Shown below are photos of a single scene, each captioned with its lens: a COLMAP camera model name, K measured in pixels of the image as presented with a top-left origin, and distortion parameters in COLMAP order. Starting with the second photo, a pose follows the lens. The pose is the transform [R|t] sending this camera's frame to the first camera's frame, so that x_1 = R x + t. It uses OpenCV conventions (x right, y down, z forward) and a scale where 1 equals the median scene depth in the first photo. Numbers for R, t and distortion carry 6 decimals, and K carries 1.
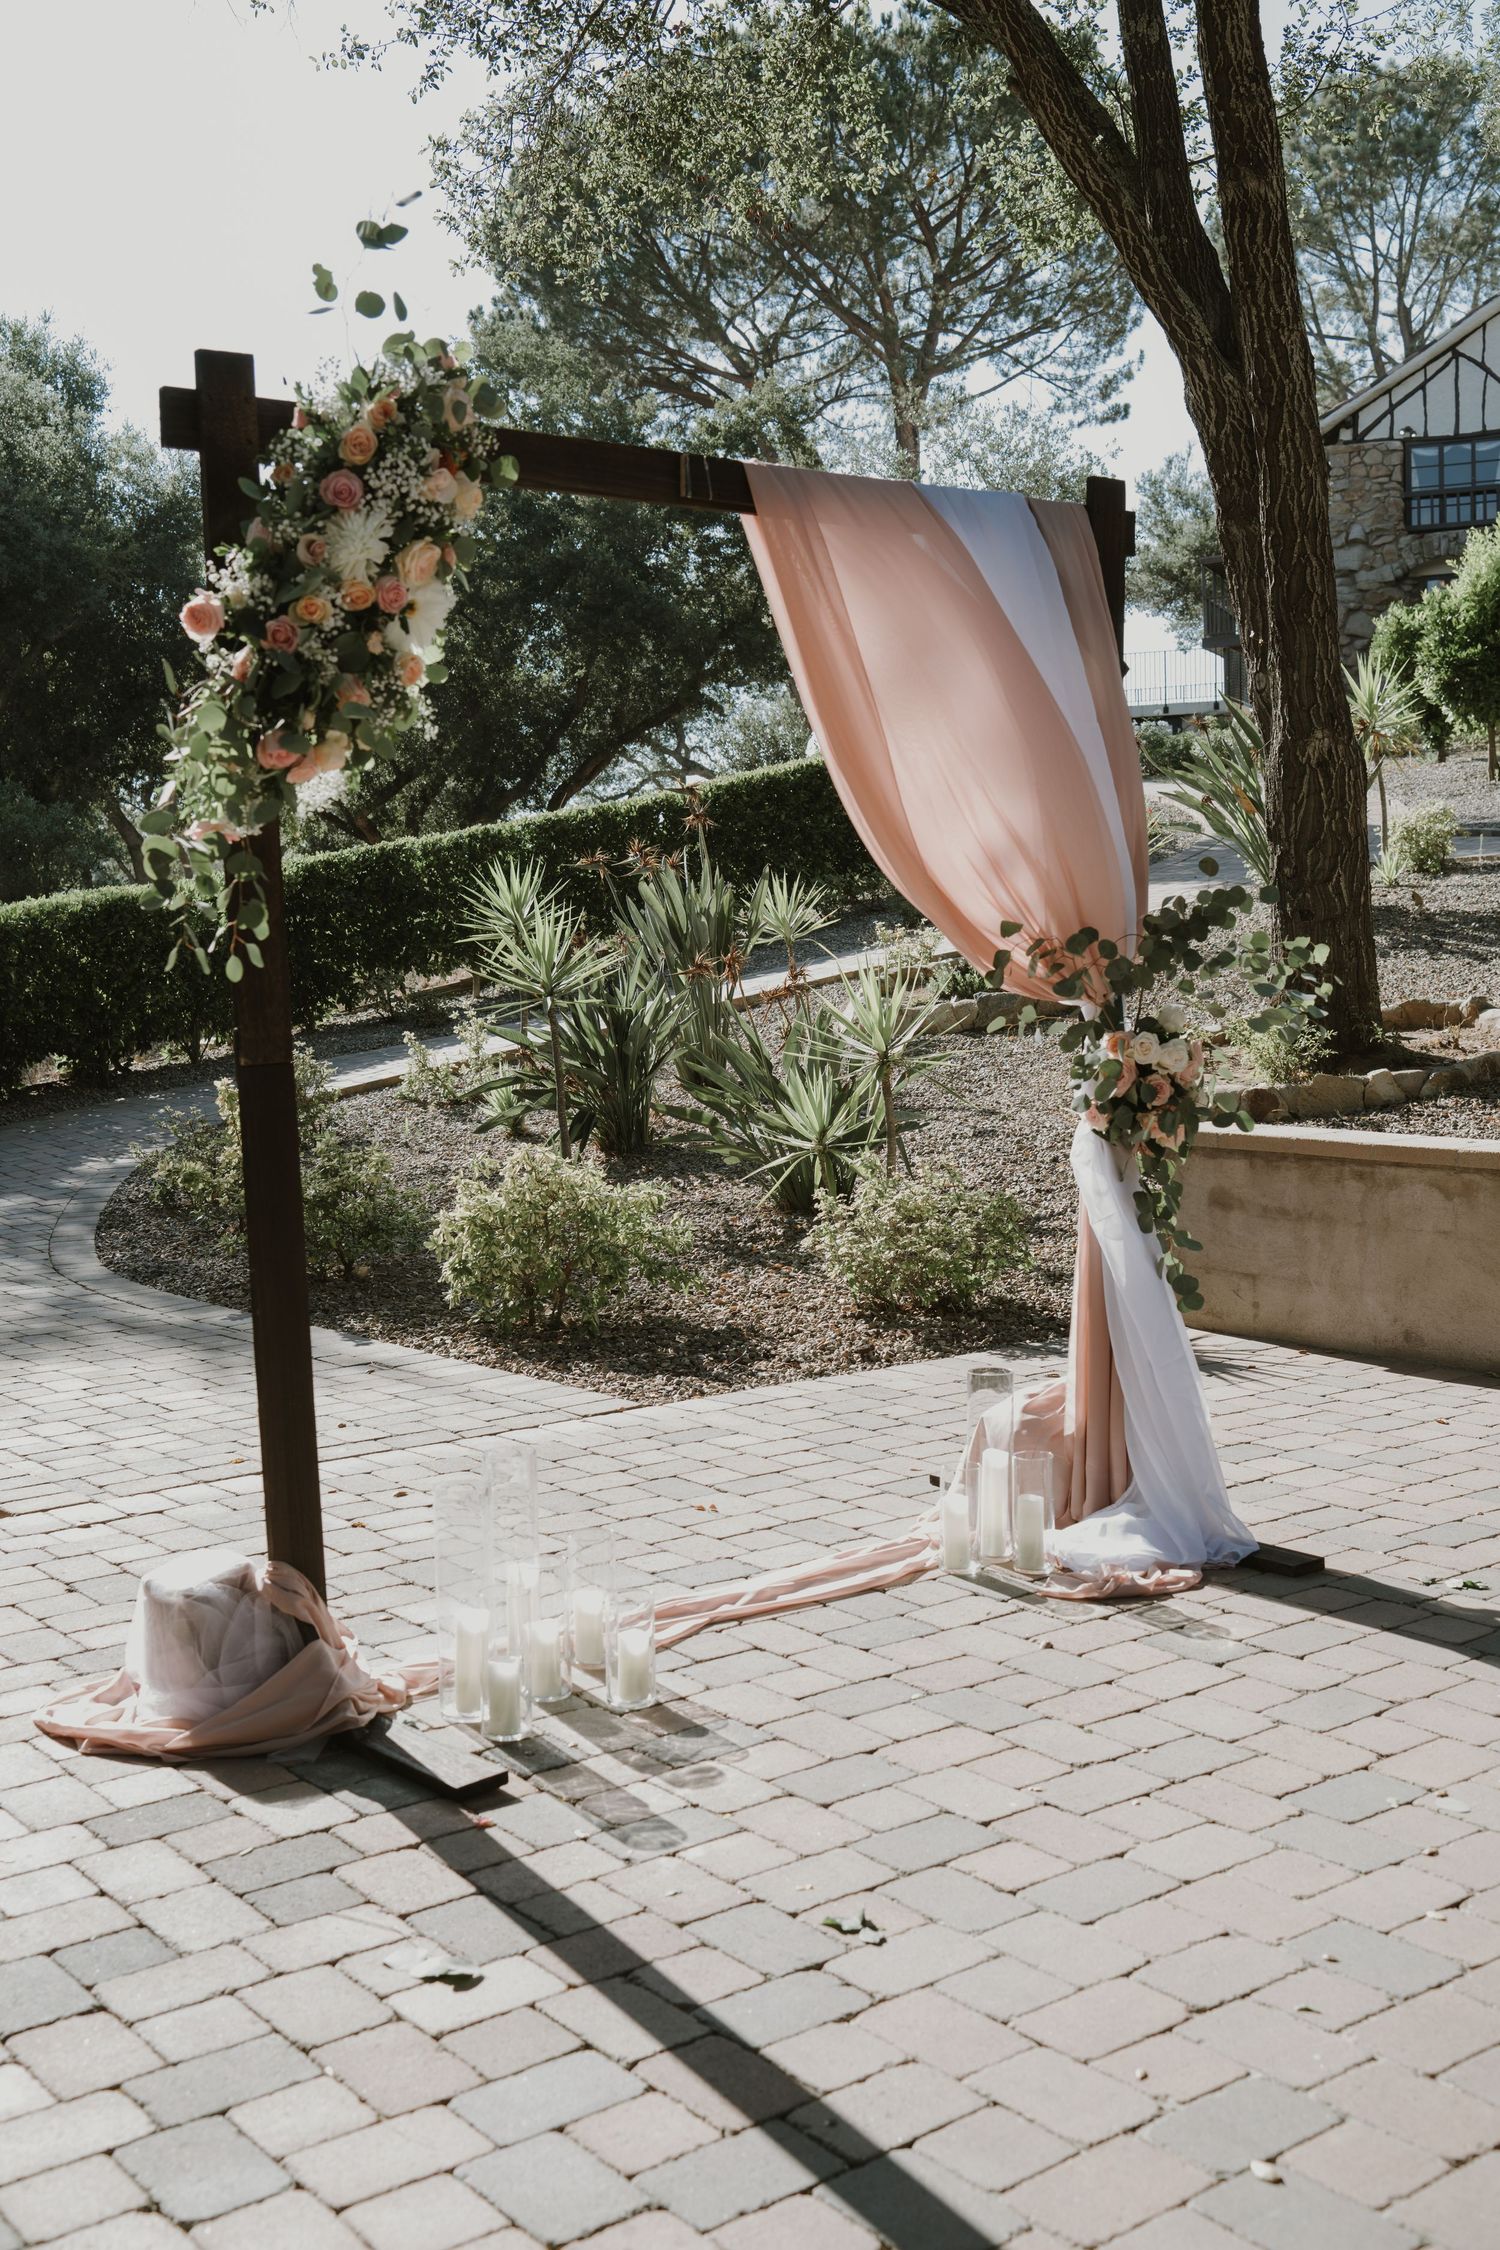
lens RADIAL K [[2185.4, 0, 758.3], [0, 2185.4, 1130.1], [0, 0, 1]] dist [0.003021, 0.000000]
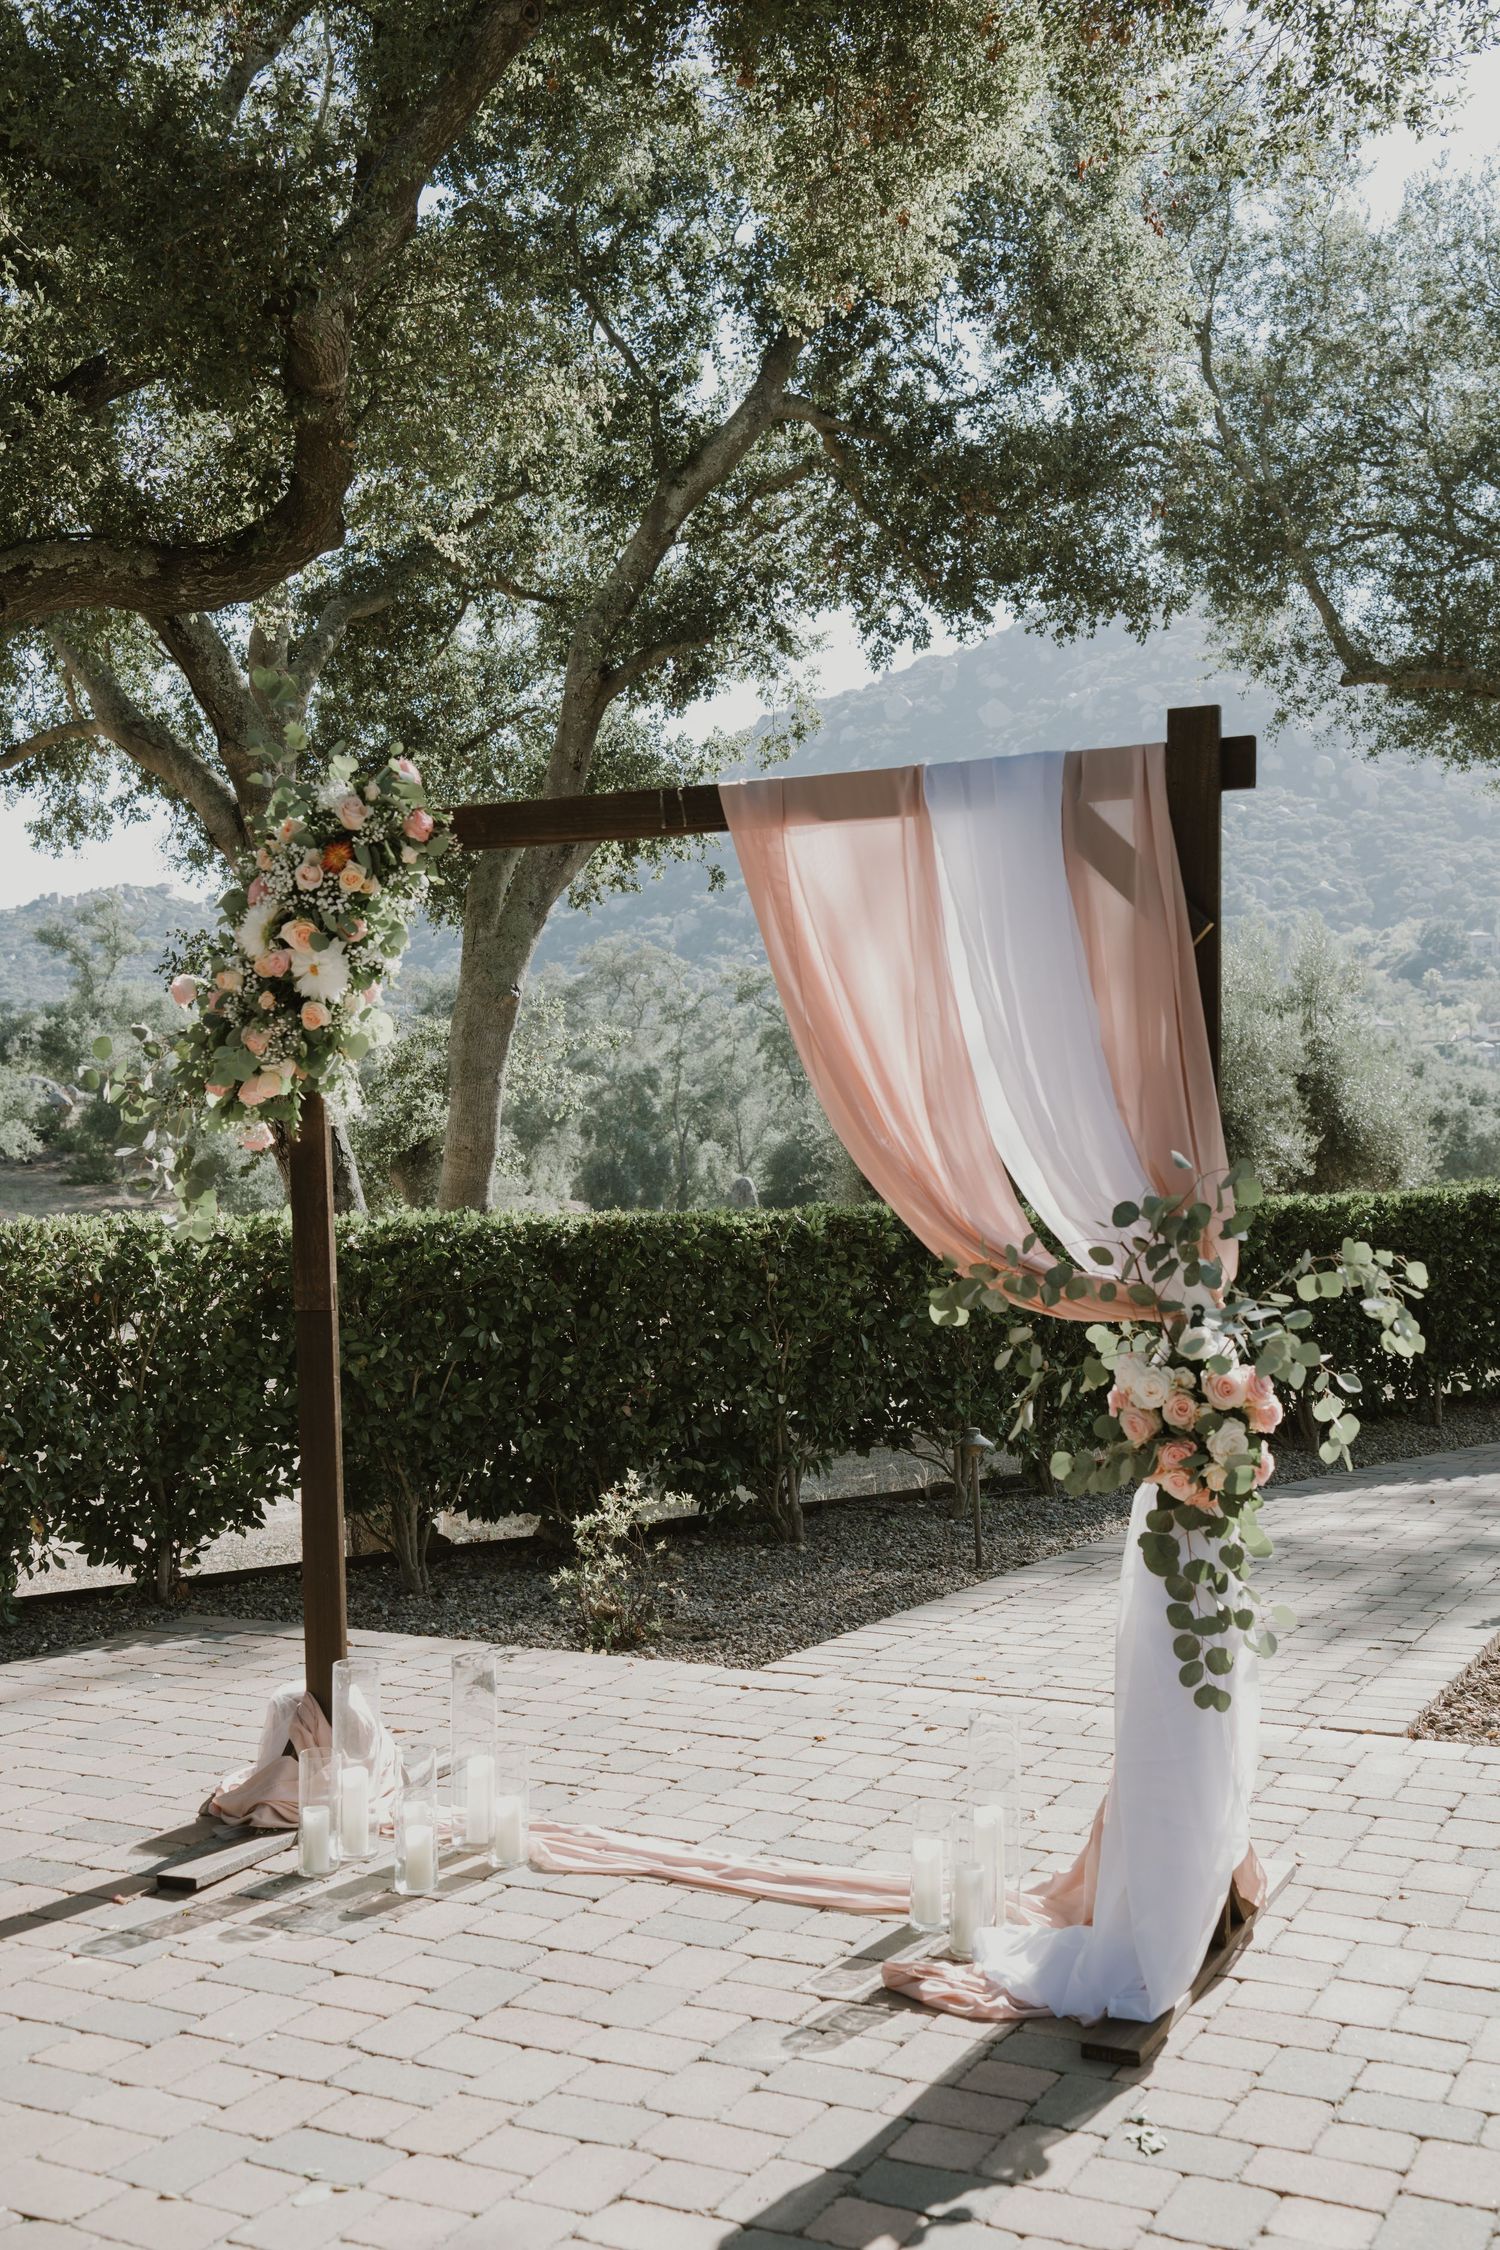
lens RADIAL K [[2185.4, 0, 764.0], [0, 2185.4, 1112.6], [0, 0, 1]] dist [0.003021, 0.000000]
pose [[0.485352, -0.000386, -0.874319, 1.005179], [-0.084433, 0.995305, -0.047310, -0.102198], [0.870232, 0.096783, 0.483041, 0.548772]]
